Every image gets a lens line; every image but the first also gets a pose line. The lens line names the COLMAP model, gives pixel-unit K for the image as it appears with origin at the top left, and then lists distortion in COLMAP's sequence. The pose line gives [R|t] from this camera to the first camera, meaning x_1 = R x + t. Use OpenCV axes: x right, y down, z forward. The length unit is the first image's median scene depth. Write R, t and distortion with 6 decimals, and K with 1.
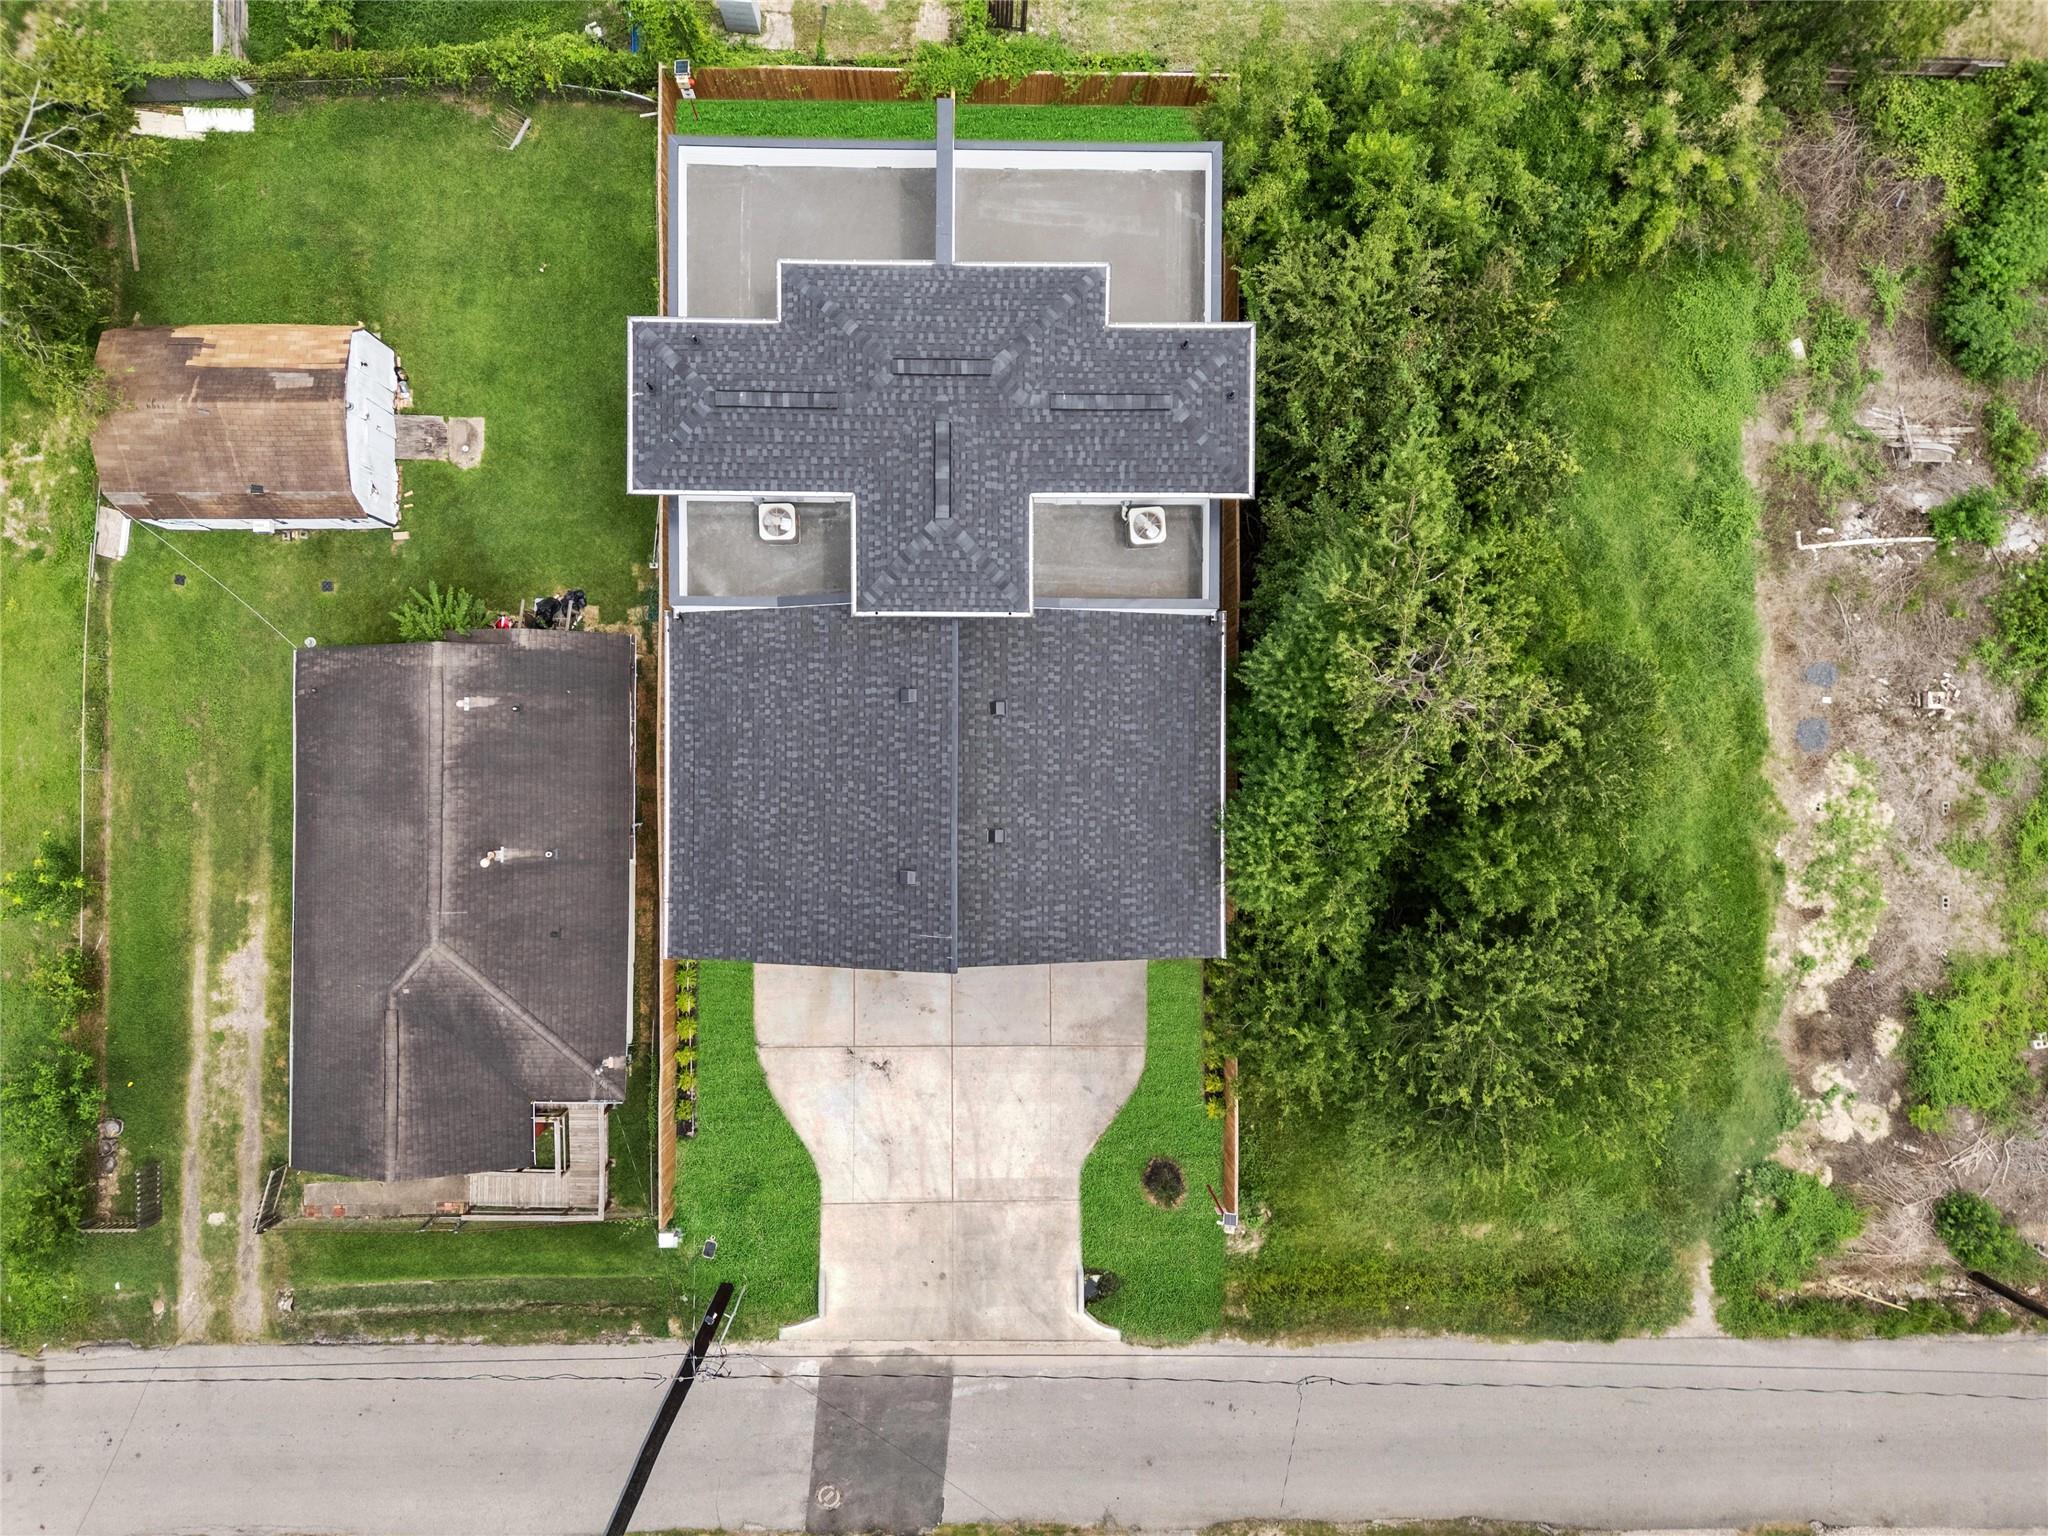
lens RADIAL K [[1475.5, 0, 1018.0], [0, 1475.5, 769.0], [0, 0, 1]] dist [0.028716, -0.025445]
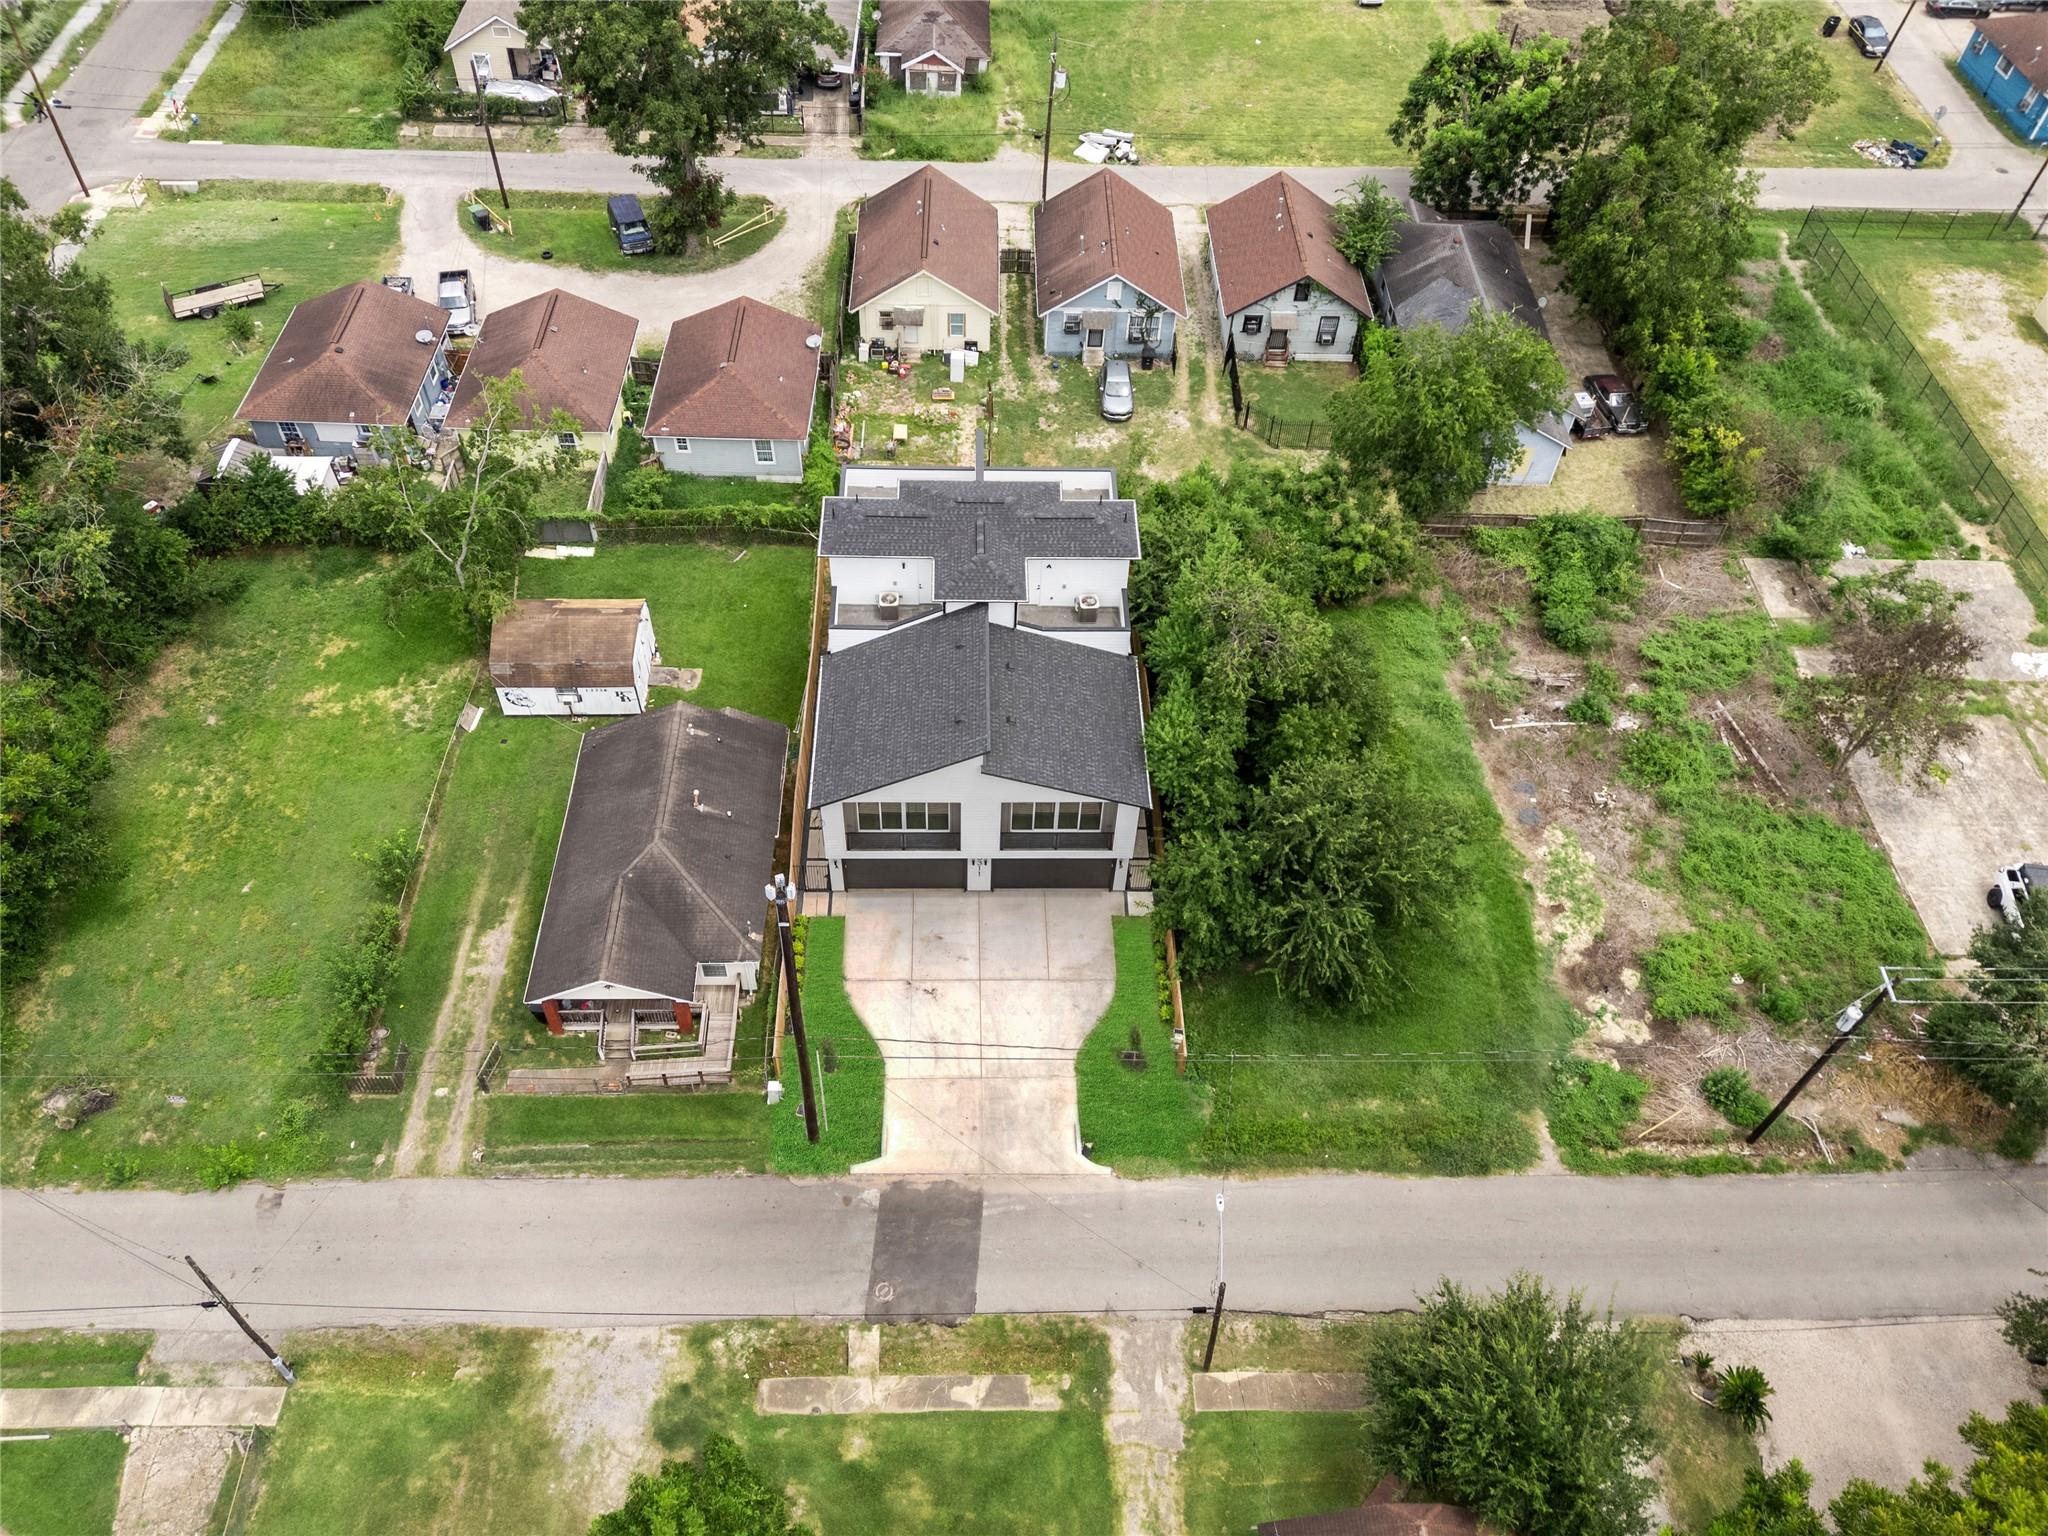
lens RADIAL K [[1475.5, 0, 1024.9], [0, 1475.5, 770.1], [0, 0, 1]] dist [0.028716, -0.025445]
pose [[0.999617, -0.016720, 0.022055, -0.029439], [0.026925, 0.771925, -0.635144, 0.940754], [-0.006406, 0.635494, 0.772079, -0.236650]]
